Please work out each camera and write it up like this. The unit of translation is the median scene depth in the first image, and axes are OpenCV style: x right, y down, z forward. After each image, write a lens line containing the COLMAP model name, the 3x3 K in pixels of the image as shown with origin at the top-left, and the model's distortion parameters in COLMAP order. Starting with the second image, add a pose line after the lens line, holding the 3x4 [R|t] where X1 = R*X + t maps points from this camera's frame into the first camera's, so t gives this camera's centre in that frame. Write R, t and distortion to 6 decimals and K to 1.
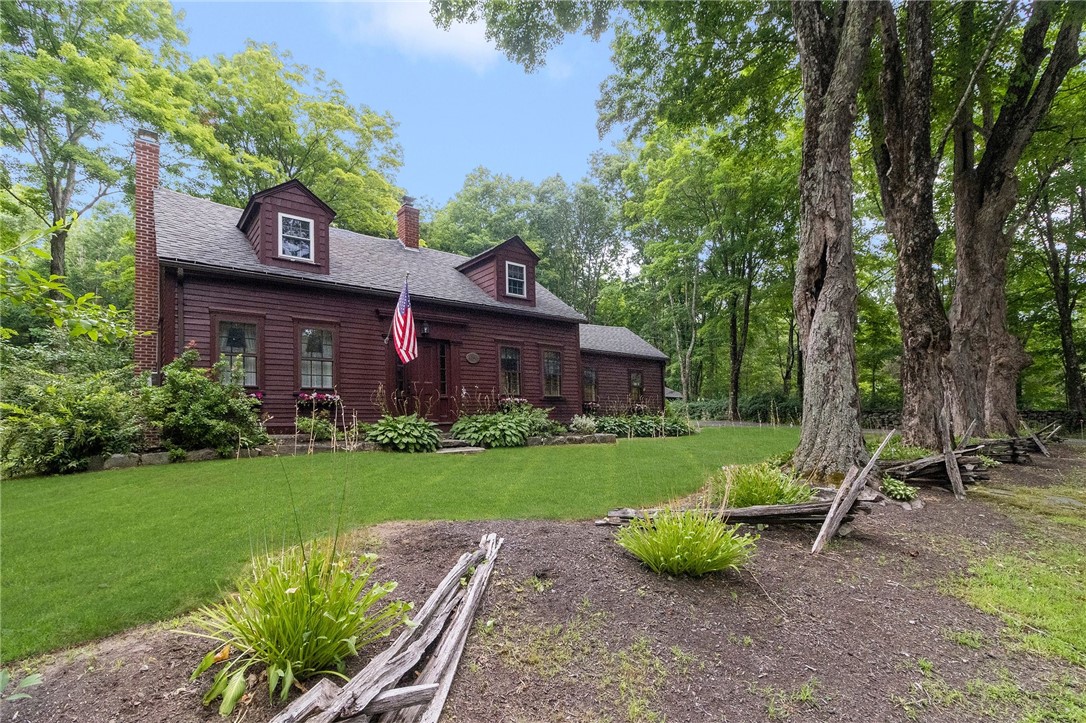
lens RADIAL K [[503.2, 0, 540.9], [0, 503.2, 359.6], [0, 0, 1]] dist [0.003615, -0.000677]
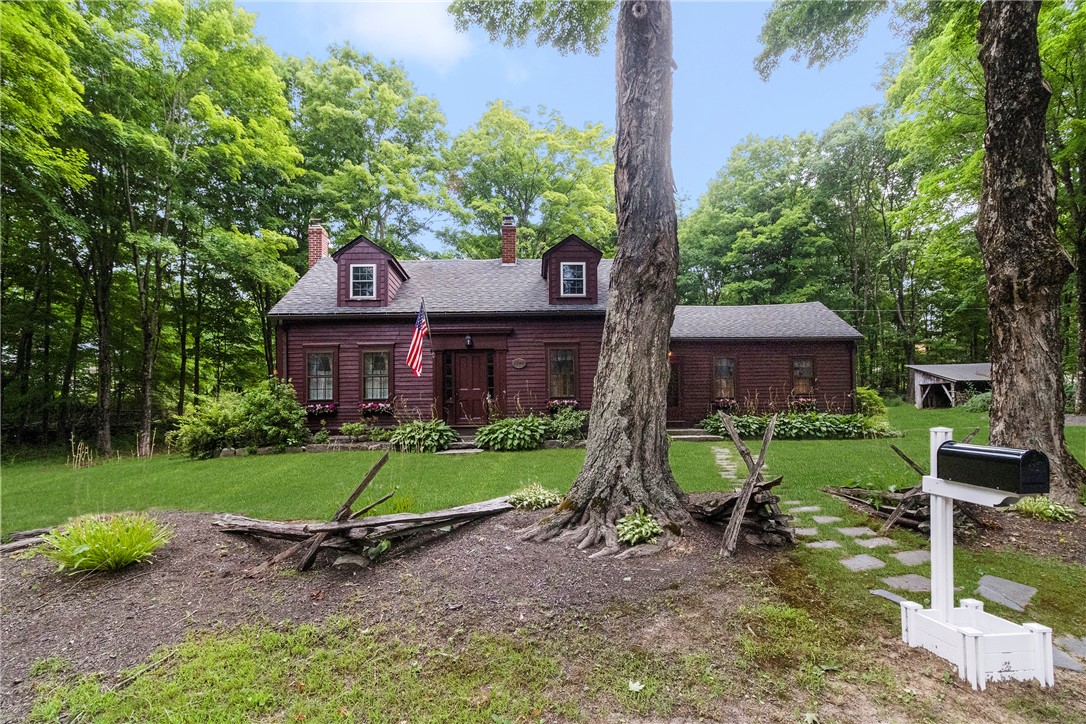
lens RADIAL K [[503.2, 0, 541.3], [0, 503.2, 365.4], [0, 0, 1]] dist [0.003615, -0.000677]
pose [[0.820525, -0.065029, -0.567899, 0.606818], [0.078554, 0.996910, -0.000657, 0.007010], [0.566187, -0.044072, 0.823098, 0.199485]]
